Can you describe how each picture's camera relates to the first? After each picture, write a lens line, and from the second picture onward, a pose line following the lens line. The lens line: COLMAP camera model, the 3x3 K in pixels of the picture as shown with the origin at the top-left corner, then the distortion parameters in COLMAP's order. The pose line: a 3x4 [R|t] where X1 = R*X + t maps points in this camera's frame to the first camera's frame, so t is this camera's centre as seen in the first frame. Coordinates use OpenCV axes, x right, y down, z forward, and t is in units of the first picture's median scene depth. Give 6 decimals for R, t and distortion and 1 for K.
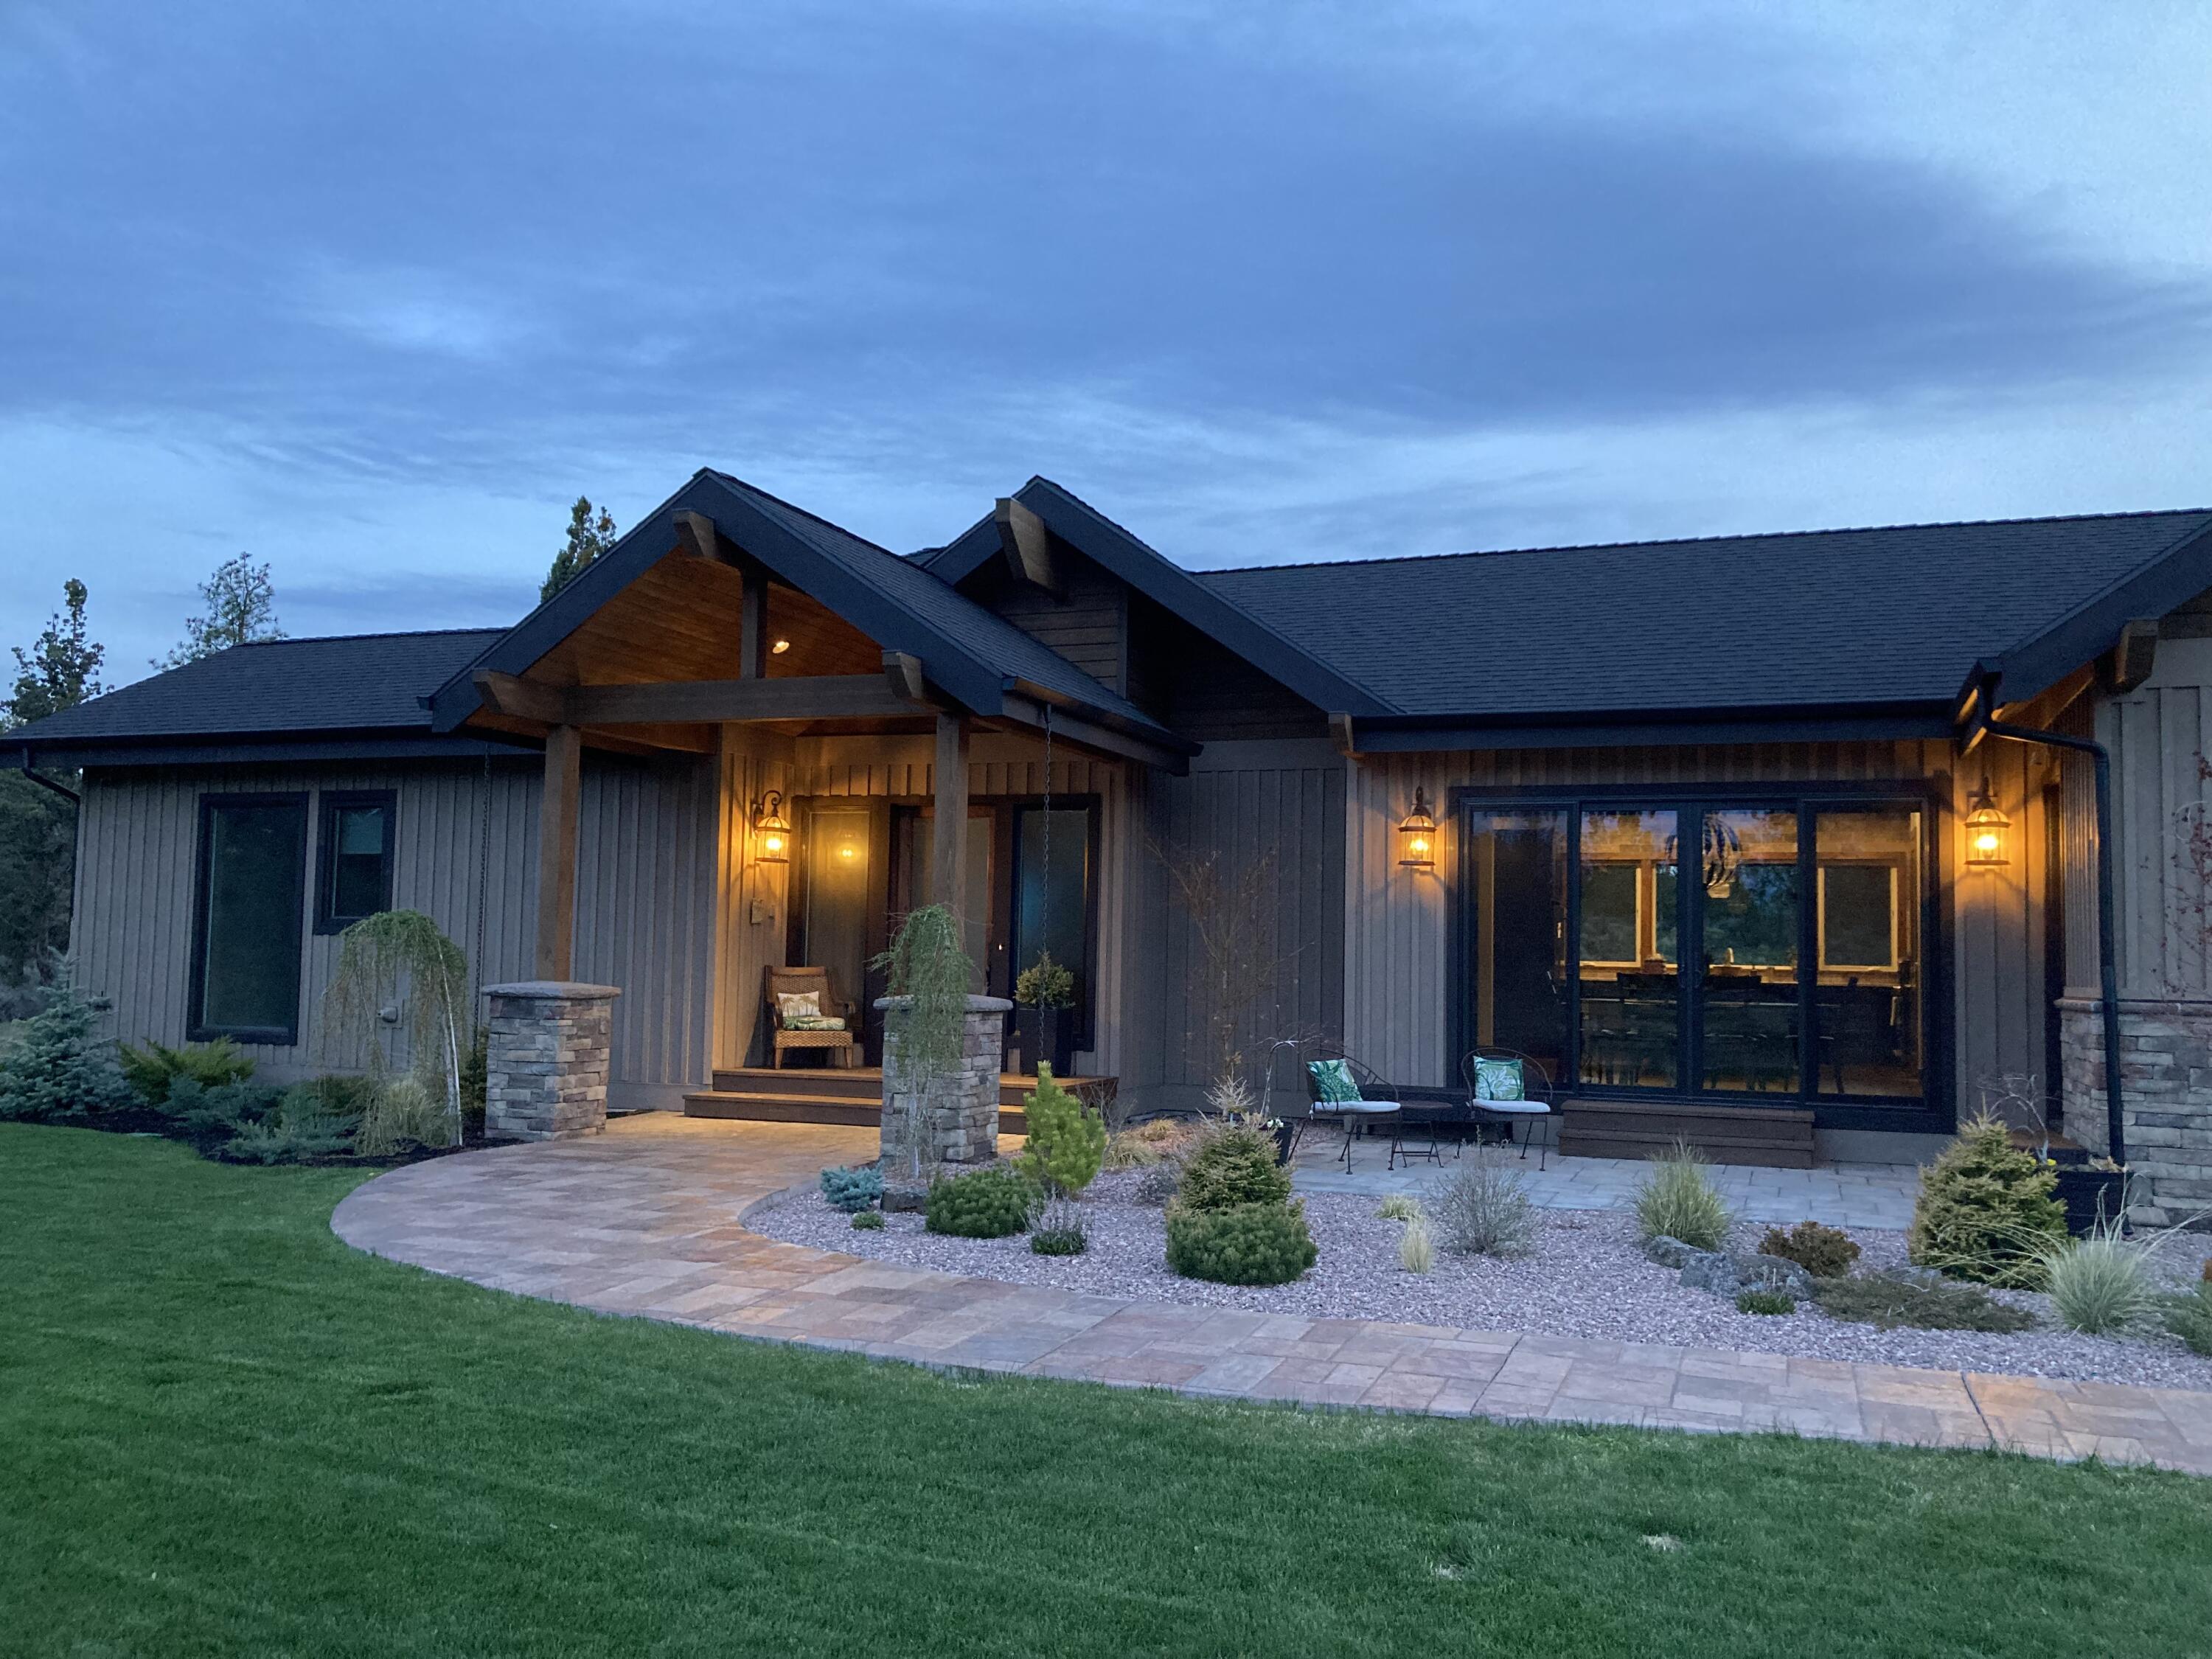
lens RADIAL K [[1810.8, 0, 1121.8], [0, 1810.8, 840.7], [0, 0, 1]] dist [0.066159, -0.089060]
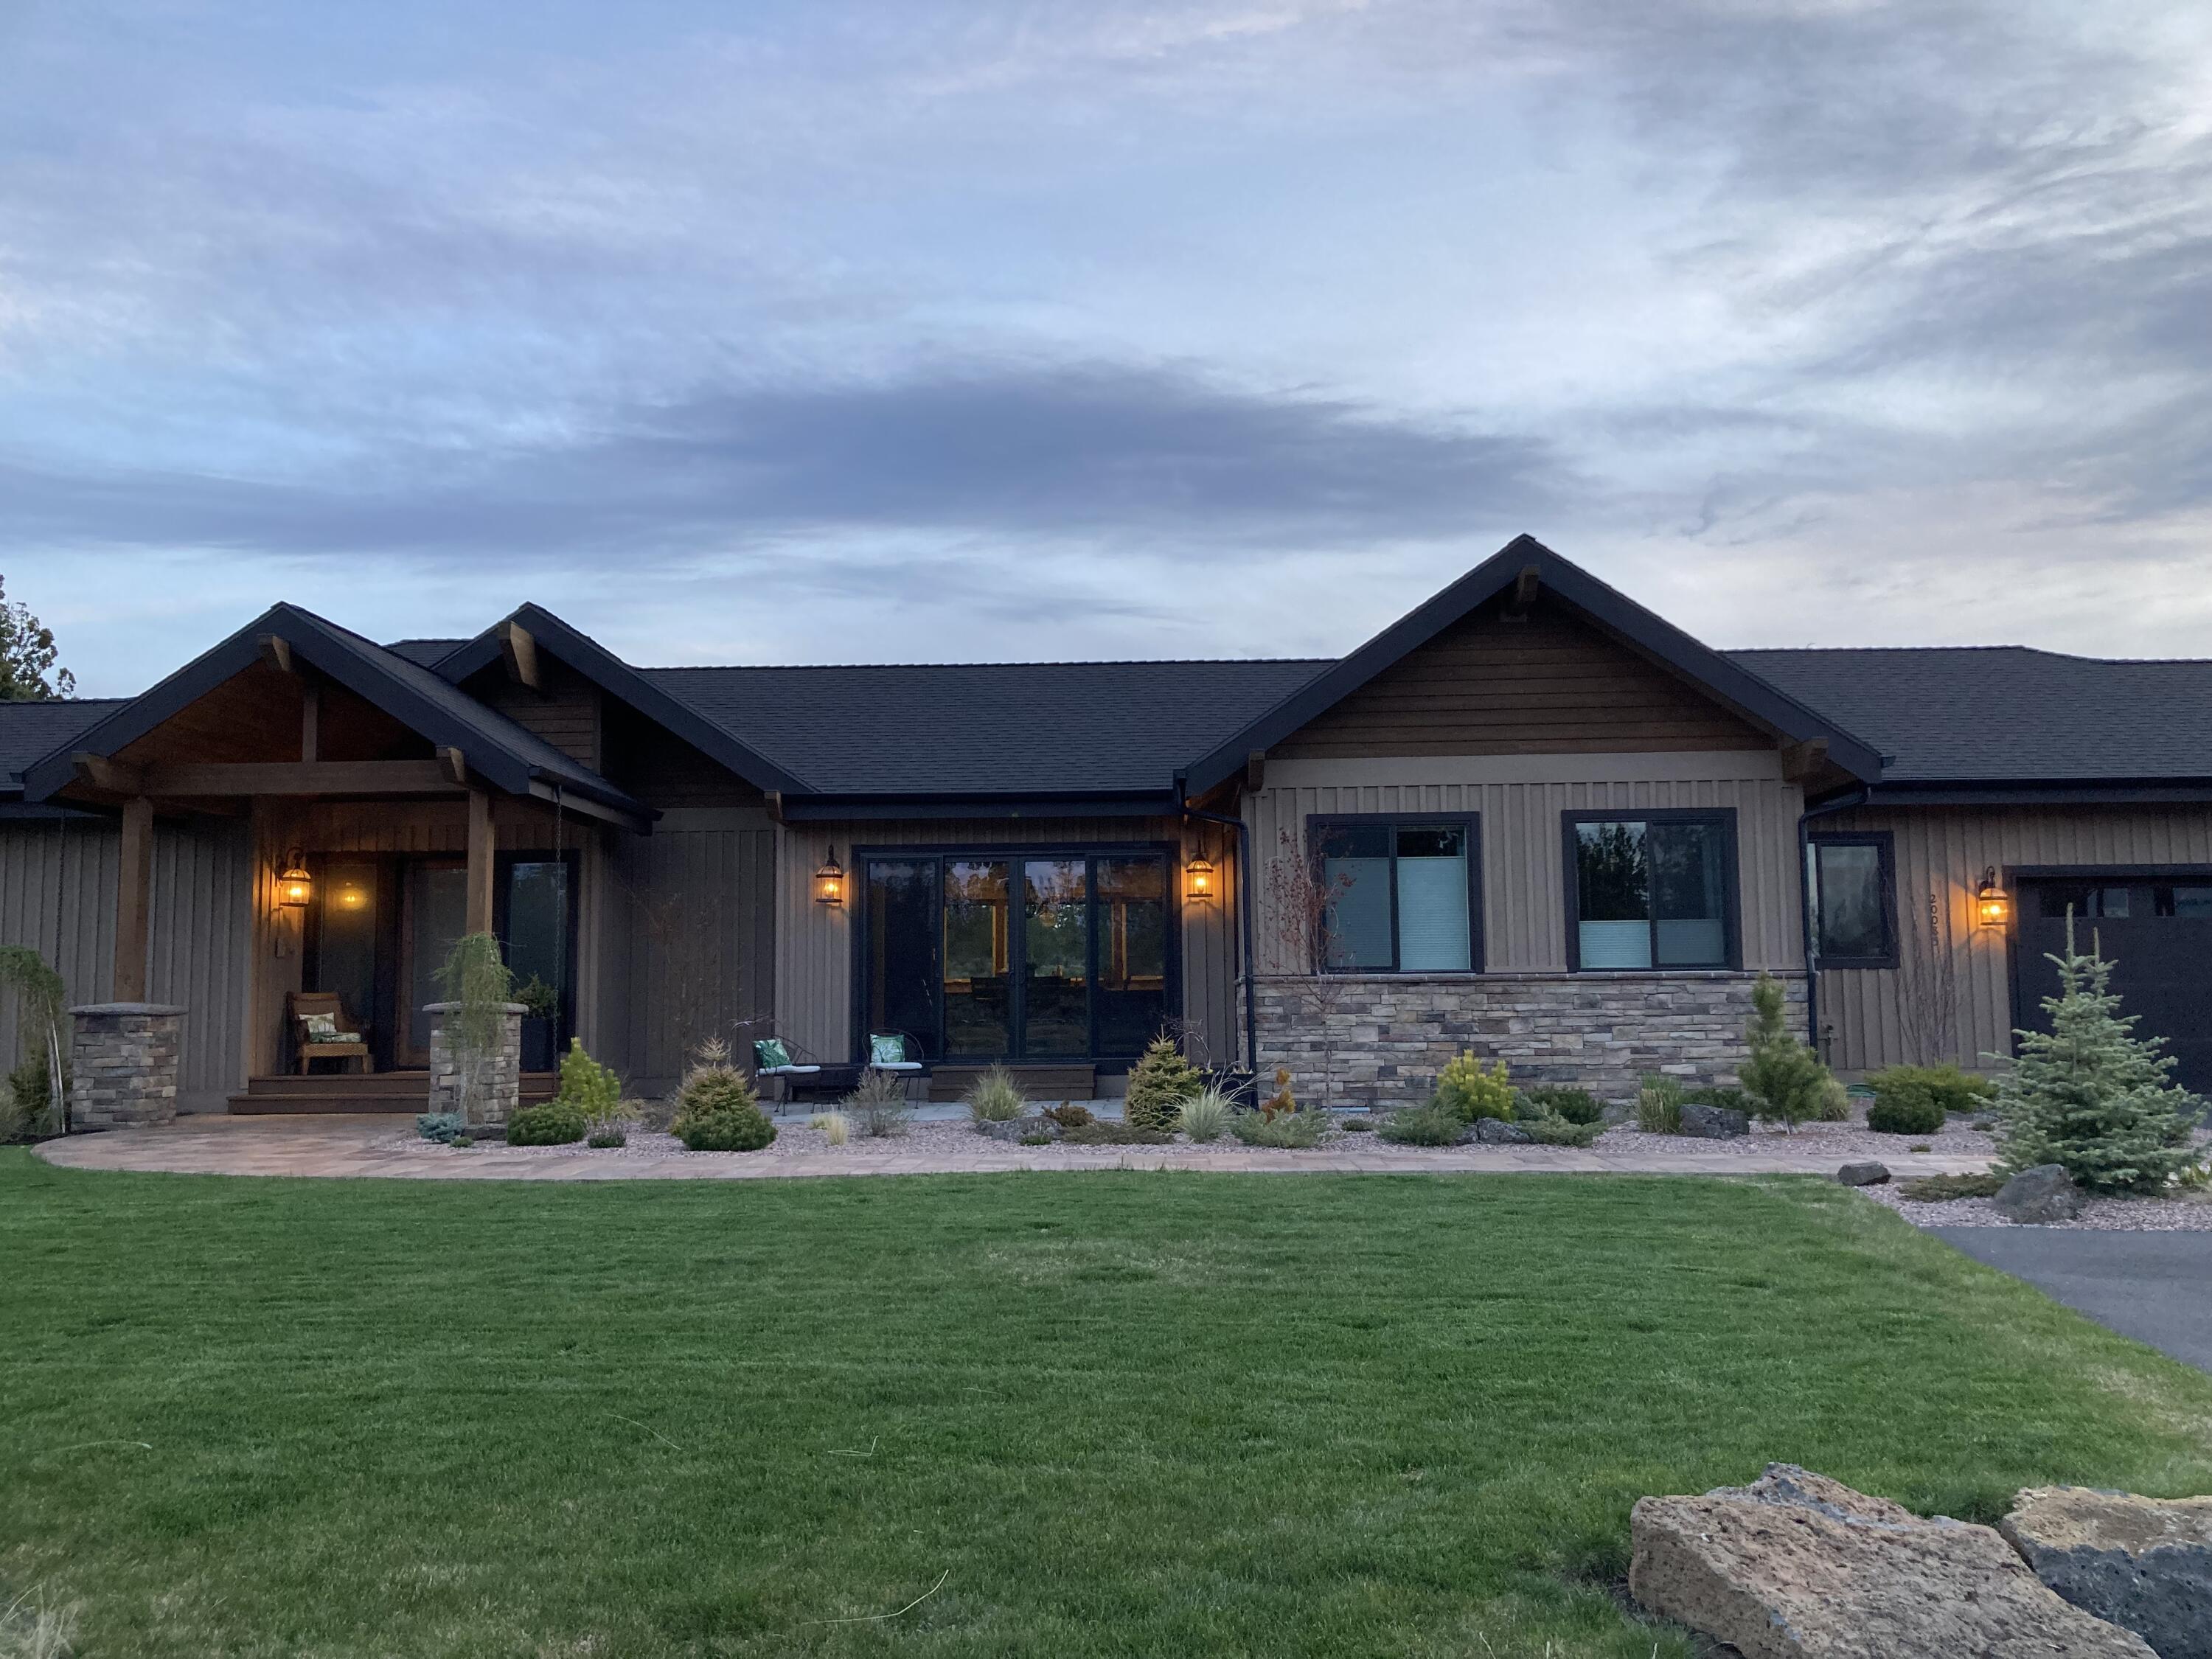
lens RADIAL K [[1813.4, 0, 1105.9], [0, 1813.4, 836.8], [0, 0, 1]] dist [0.056214, -0.055410]
pose [[0.947532, 0.001488, 0.319659, -0.084238], [0.008305, 0.999537, -0.029272, 0.006657], [-0.319554, 0.030391, 0.947080, -0.404413]]
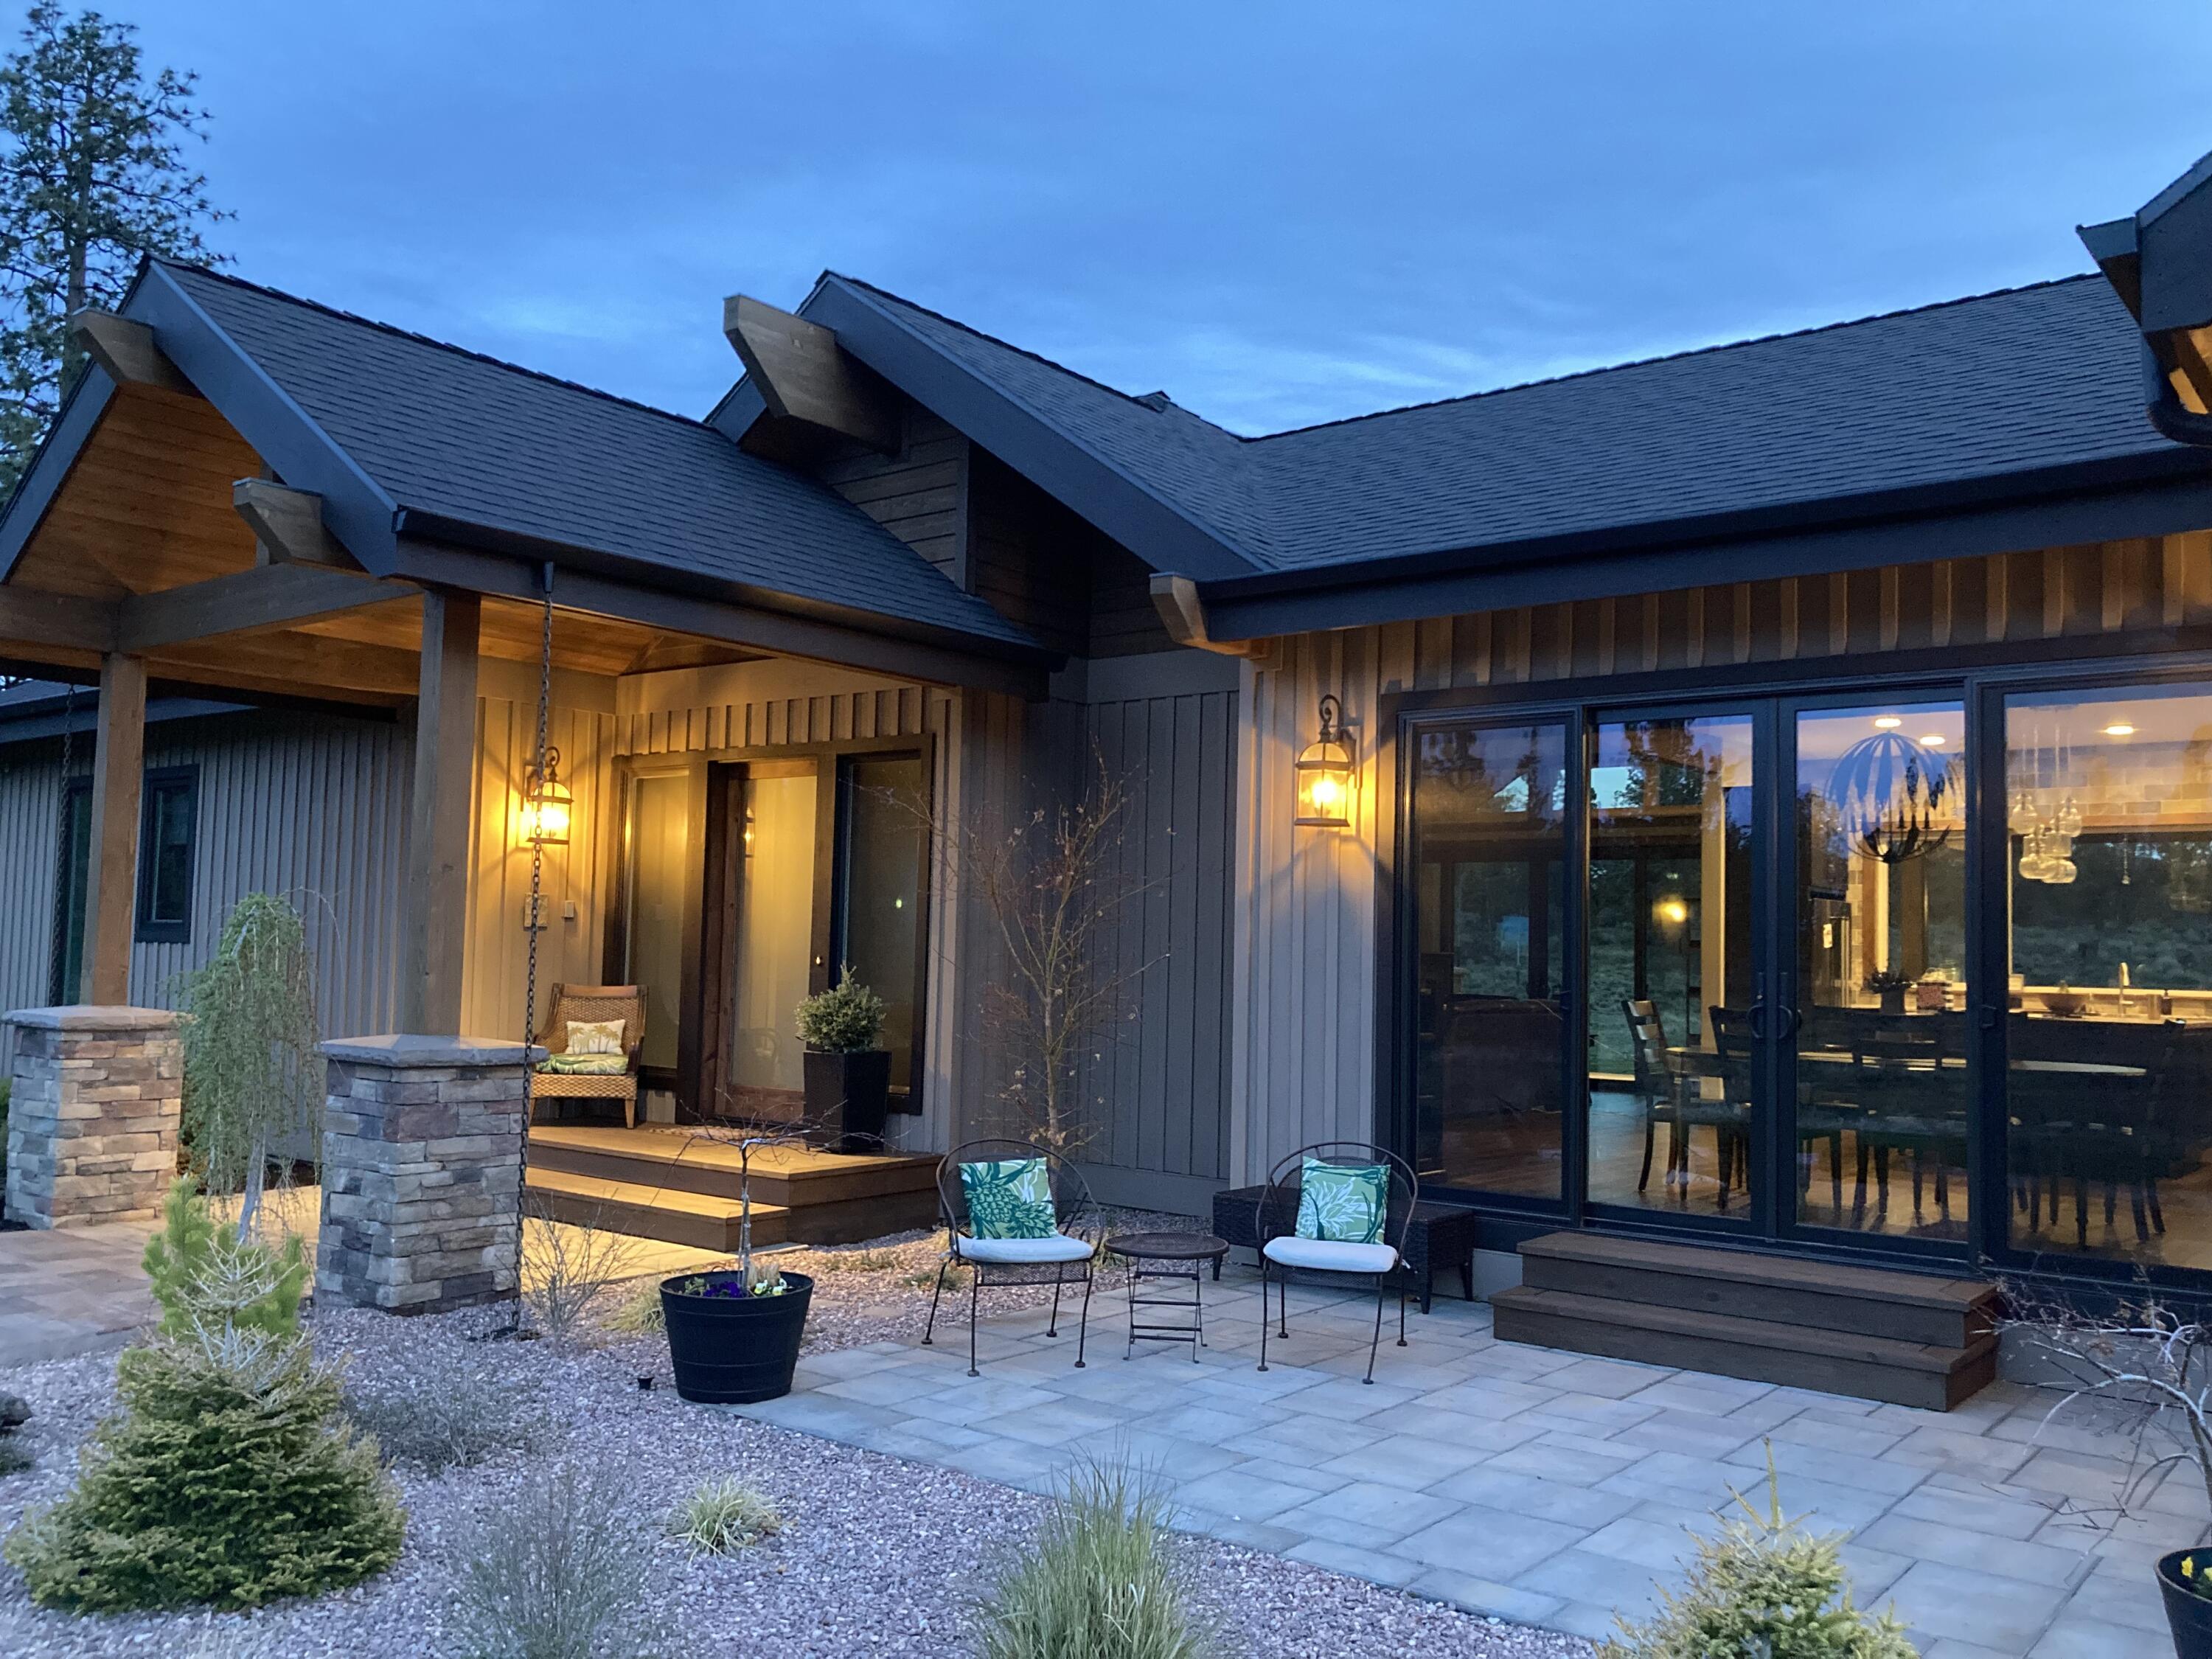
lens RADIAL K [[1813.4, 0, 1111.1], [0, 1813.4, 842.2], [0, 0, 1]] dist [0.056214, -0.055410]
pose [[0.951037, -0.016992, -0.308609, 0.303602], [0.015268, 0.999851, -0.008002, 0.024622], [0.308699, 0.002899, 0.951155, 0.437826]]
